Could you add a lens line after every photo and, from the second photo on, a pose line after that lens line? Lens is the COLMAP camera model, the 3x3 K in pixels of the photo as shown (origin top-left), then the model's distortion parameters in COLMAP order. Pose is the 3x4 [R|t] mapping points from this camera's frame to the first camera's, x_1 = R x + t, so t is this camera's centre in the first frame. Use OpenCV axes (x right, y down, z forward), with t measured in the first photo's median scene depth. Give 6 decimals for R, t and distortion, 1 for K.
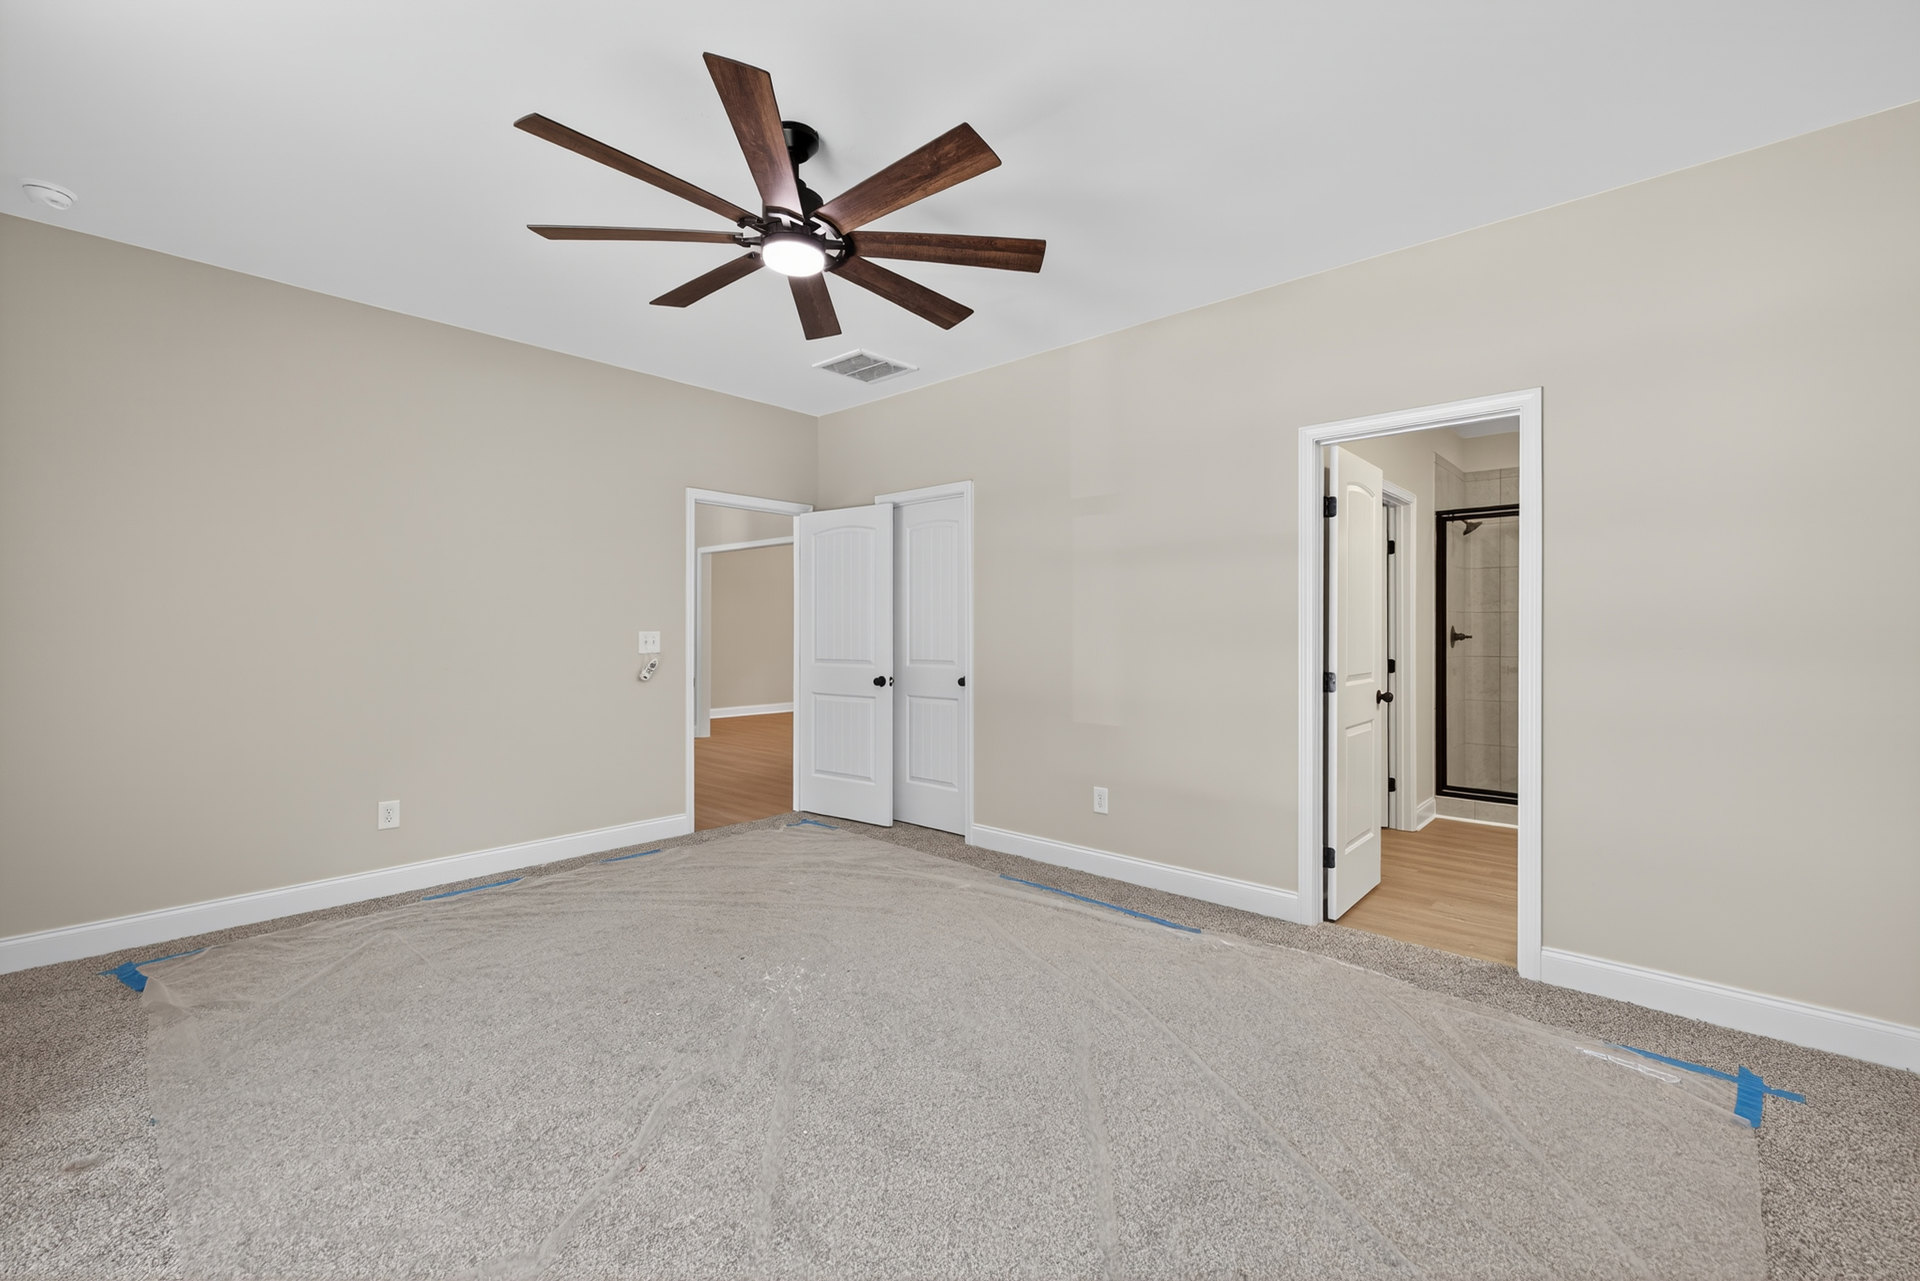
lens RADIAL K [[807.1, 0, 963.0], [0, 807.1, 623.8], [0, 0, 1]] dist [0.007635, -0.000081]
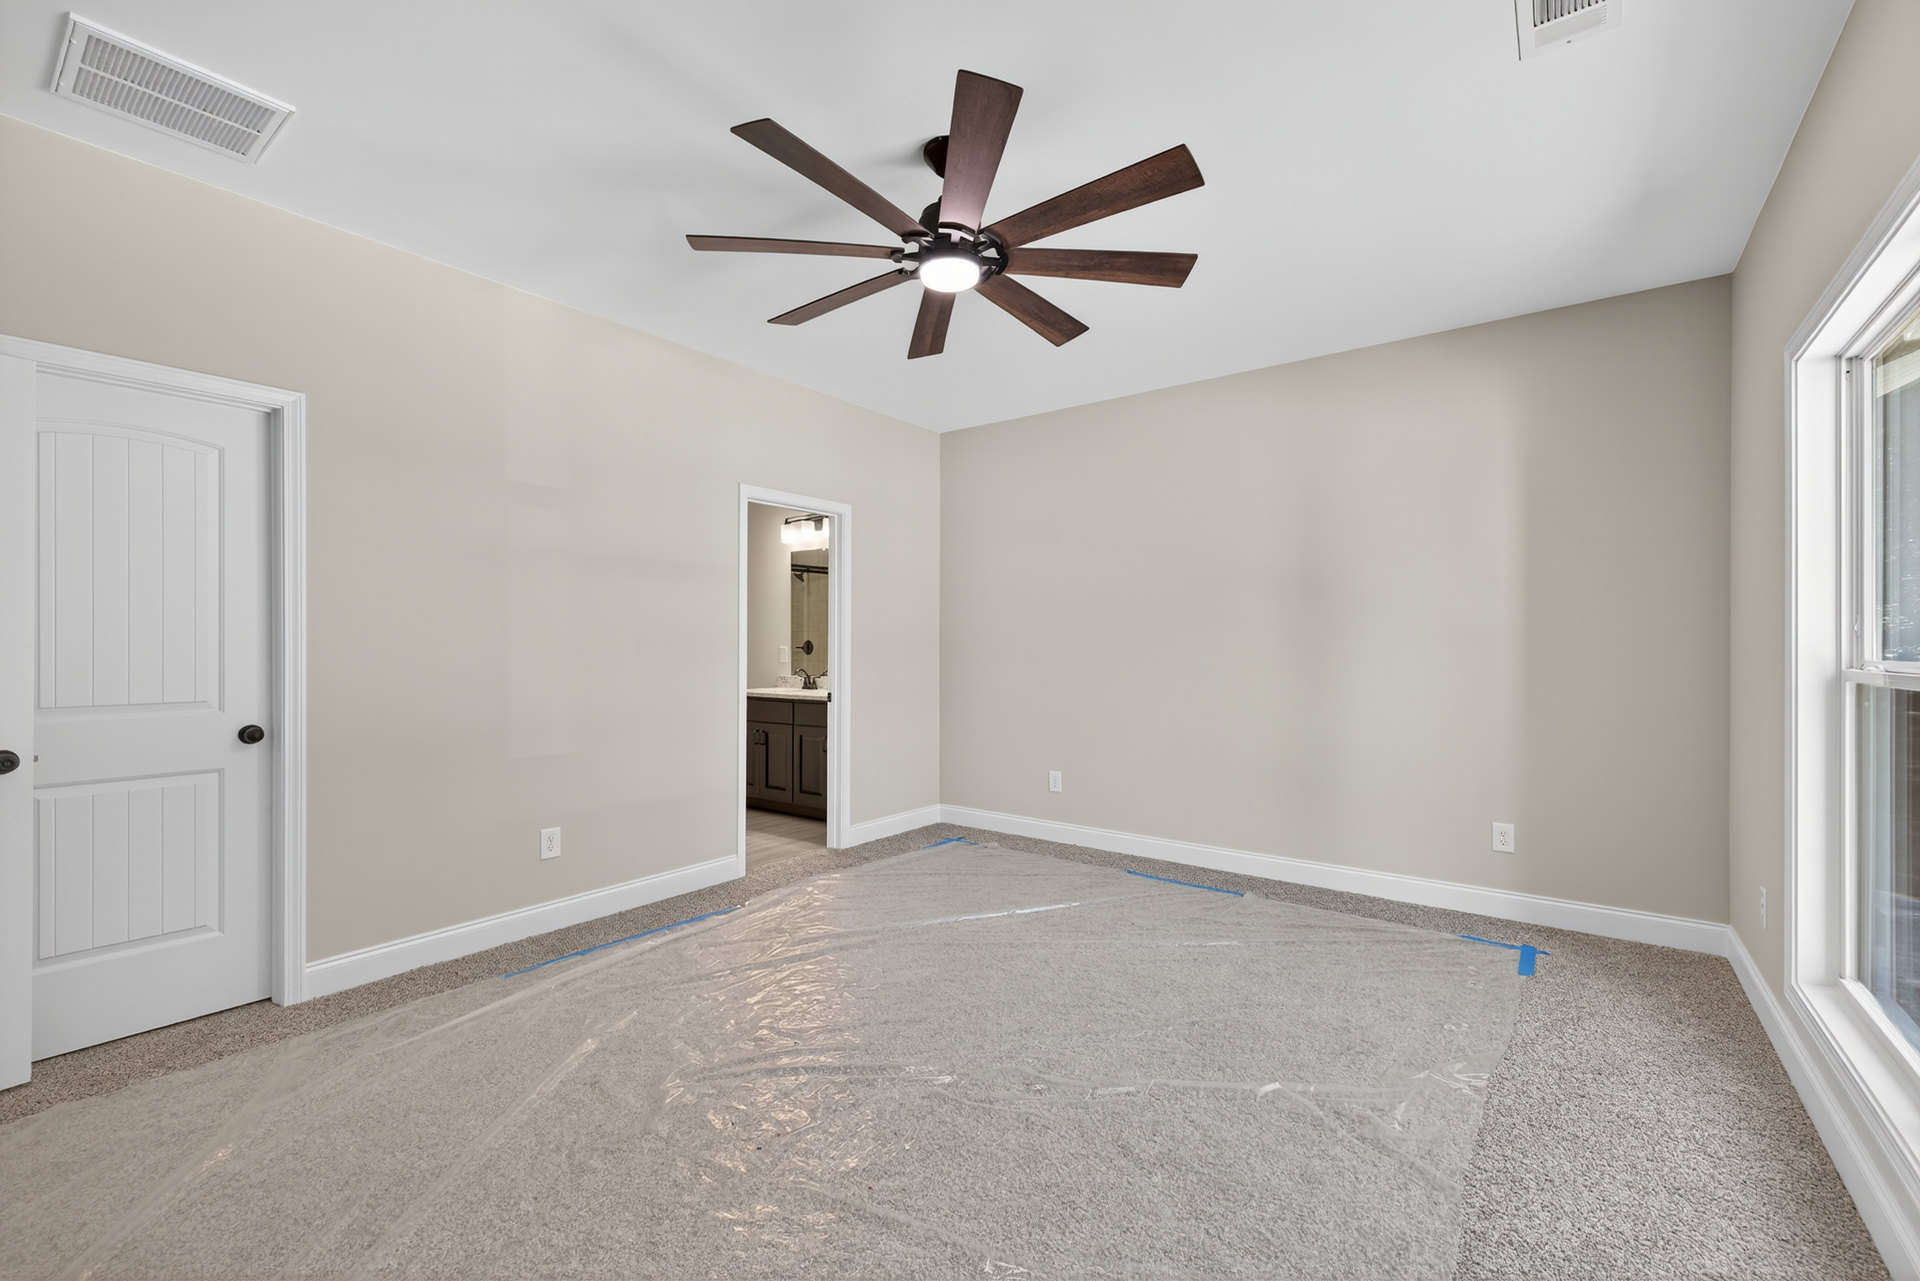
lens RADIAL K [[799.1, 0, 963.8], [0, 799.1, 633.5], [0, 0, 1]] dist [0.002175, 0.000267]
pose [[-0.087808, 0.011450, 0.996072, -0.631616], [-0.009057, 0.999883, -0.012292, 0.002249], [-0.996096, -0.010101, -0.087694, 0.565254]]
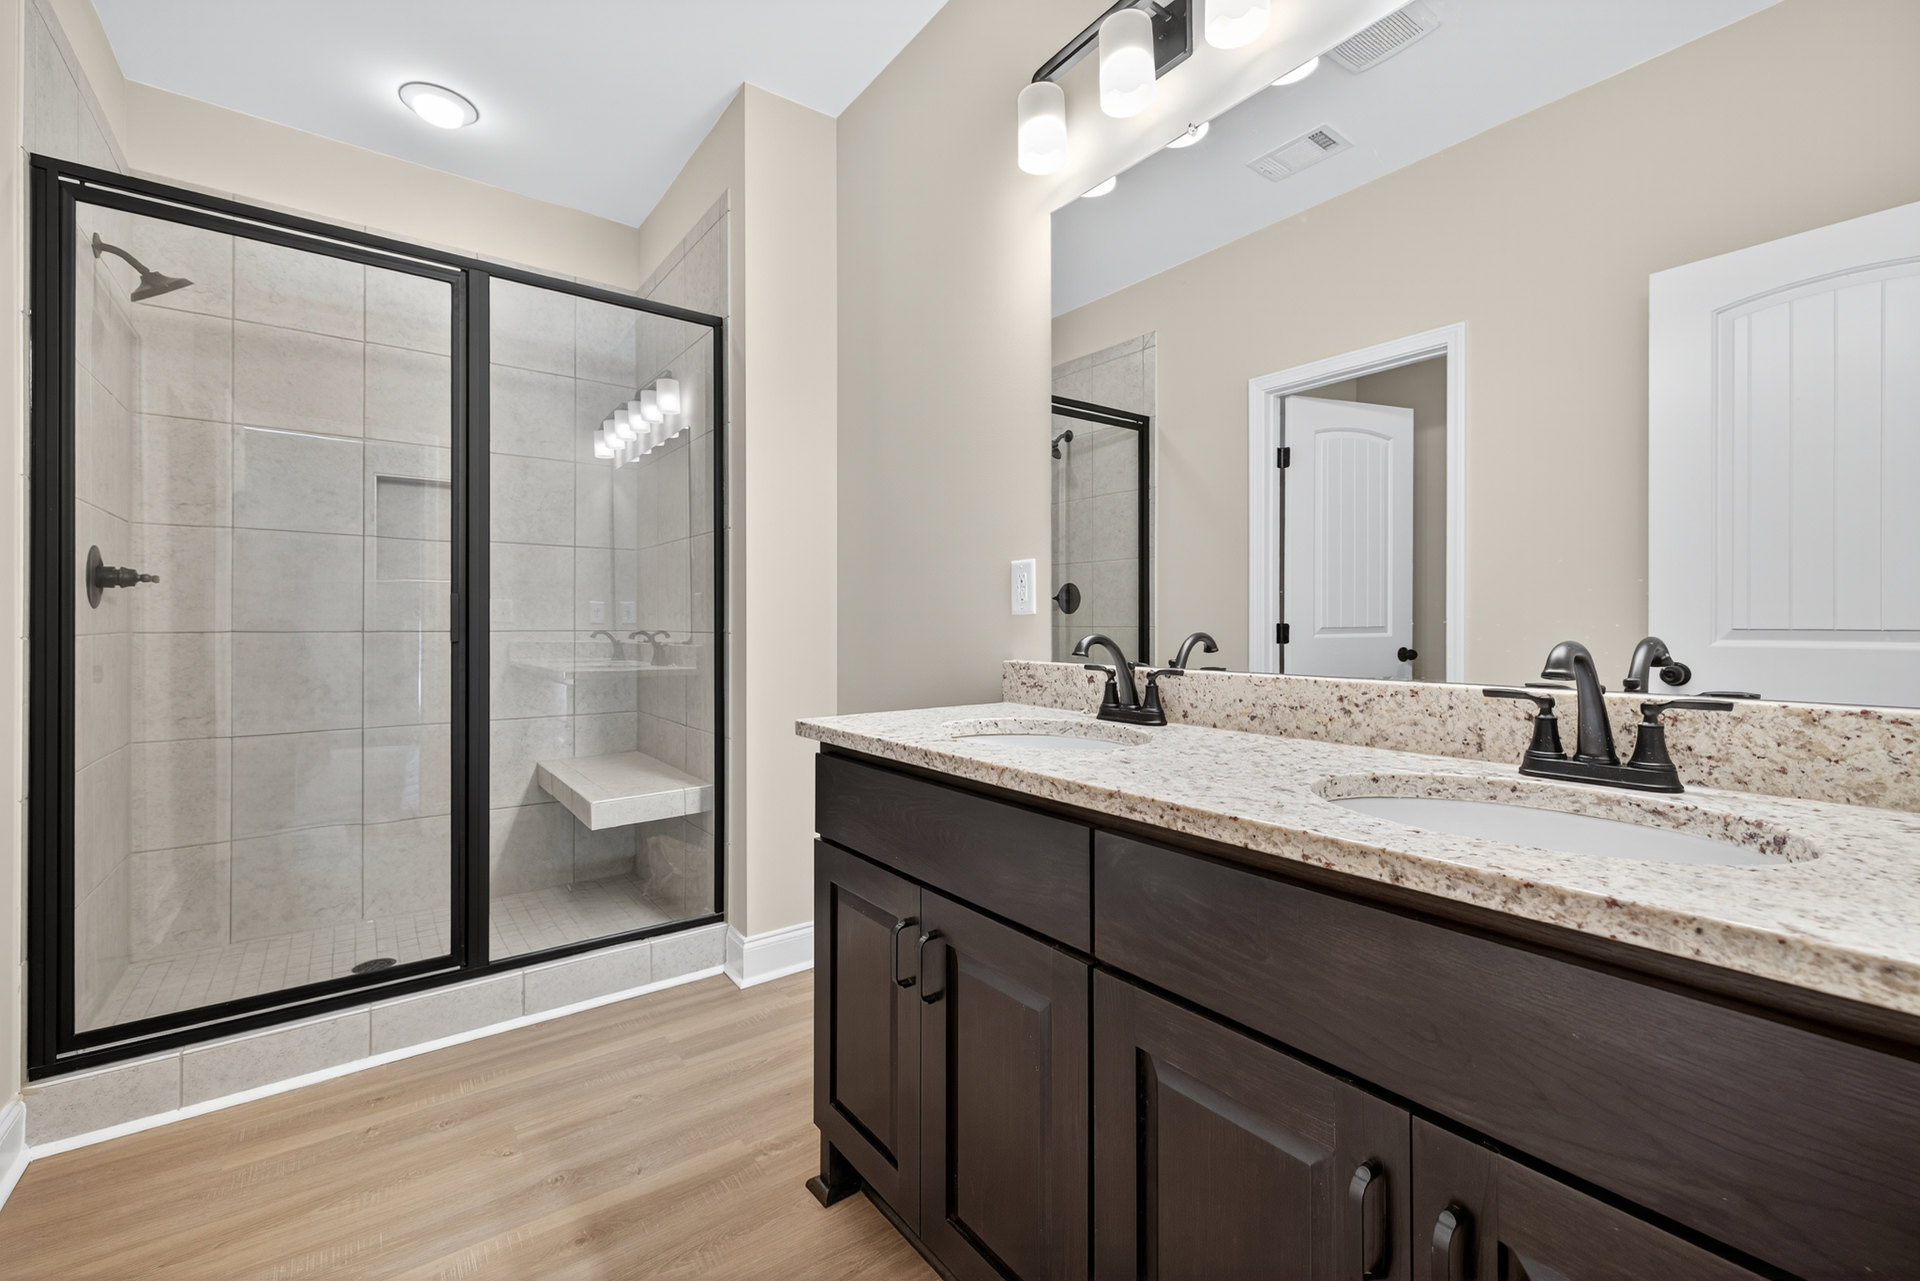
lens RADIAL K [[807.1, 0, 963.0], [0, 807.1, 623.8], [0, 0, 1]] dist [0.007635, -0.000081]
pose [[0.189005, -0.003440, 0.981970, 0.416811], [-0.009078, 0.999945, 0.005250, 0.040354], [-0.981934, -0.009907, 0.188963, 0.713327]]
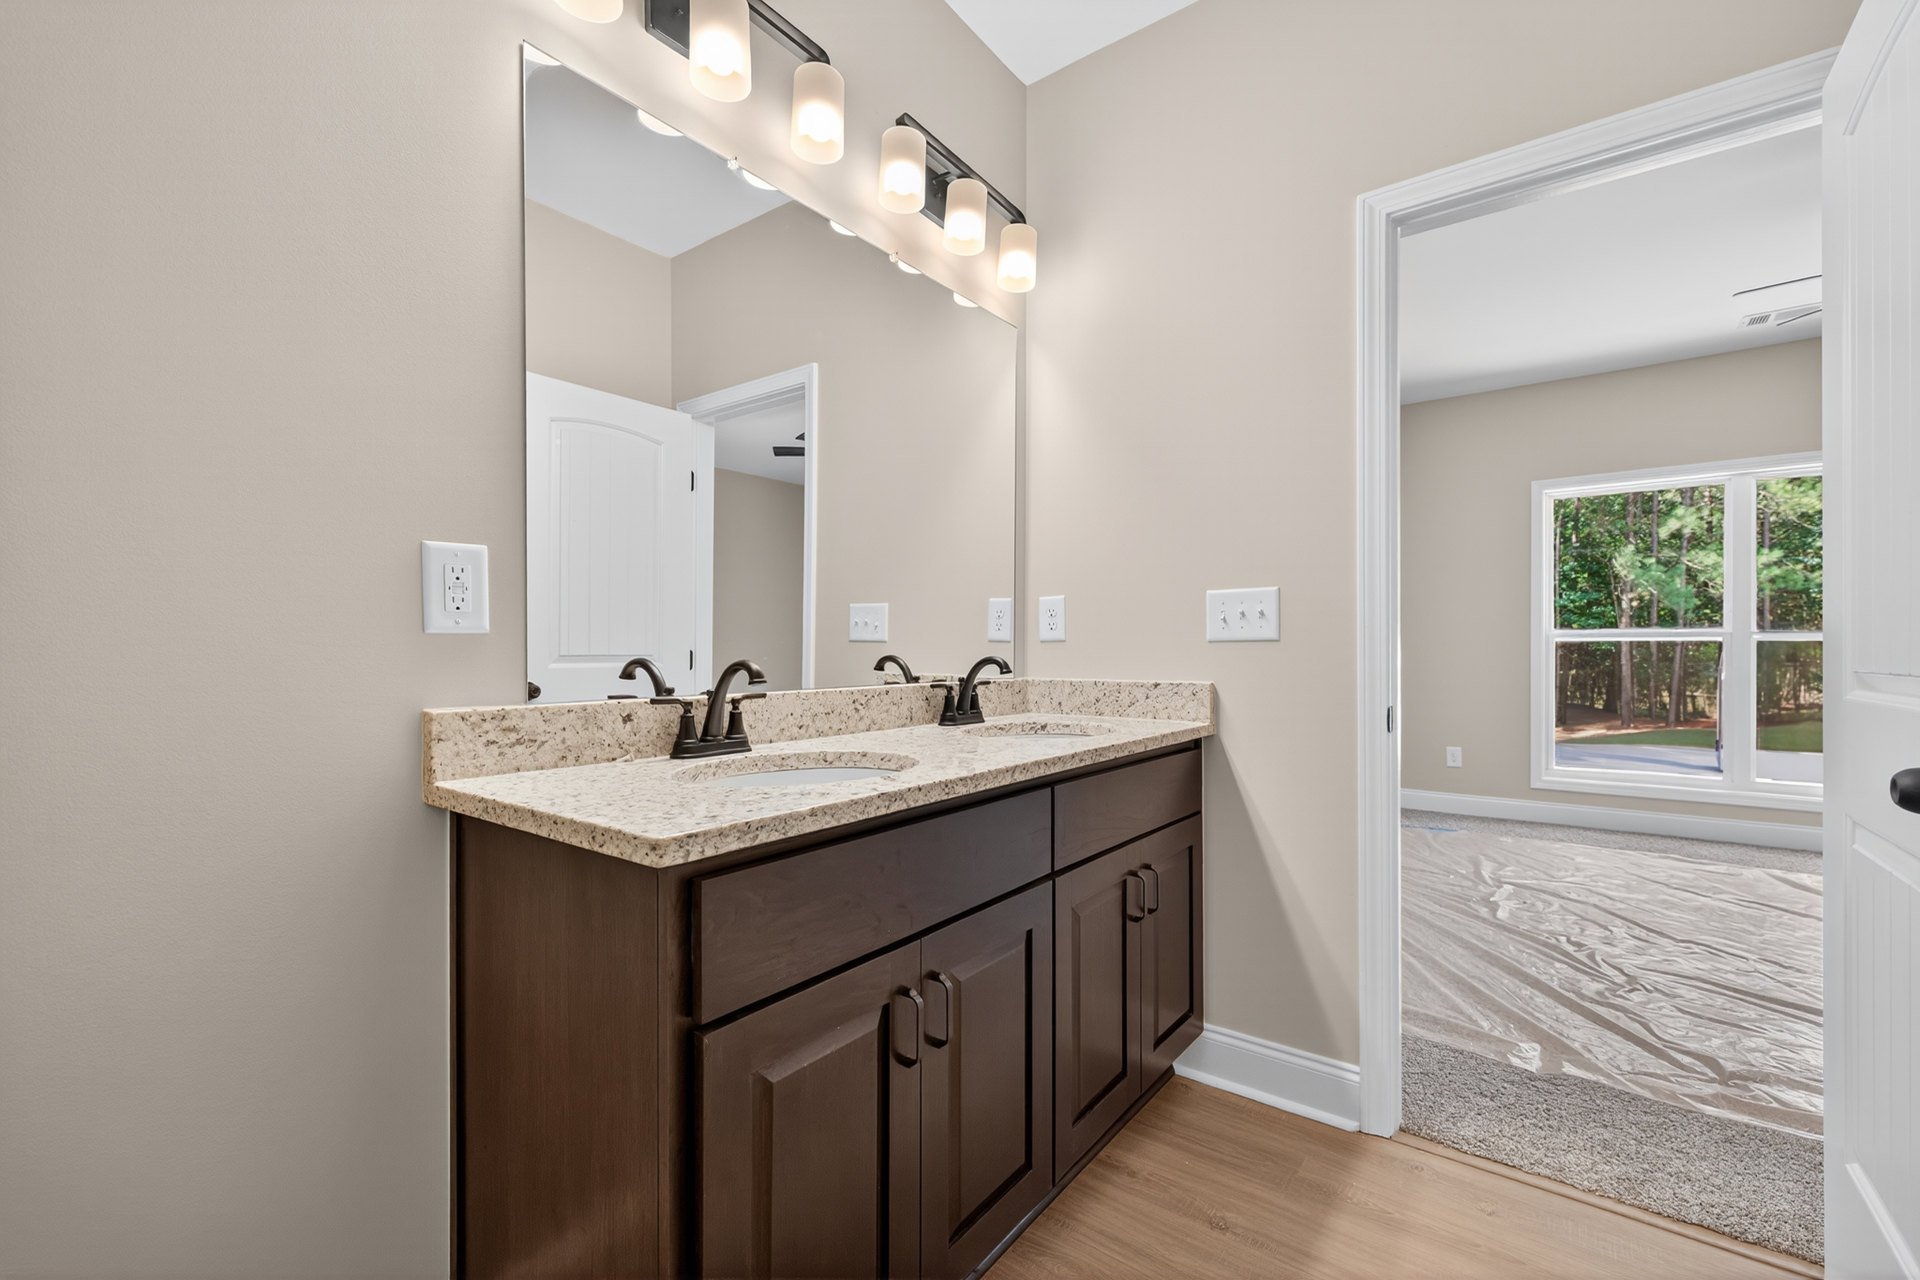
lens RADIAL K [[815.2, 0, 962.4], [0, 815.2, 644.5], [0, 0, 1]] dist [0.006630, 0.000128]
pose [[-0.995986, -0.004102, -0.089416, 0.684078], [-0.002893, 0.999903, -0.013644, 0.043799], [0.089463, -0.013330, -0.995901, 1.021863]]
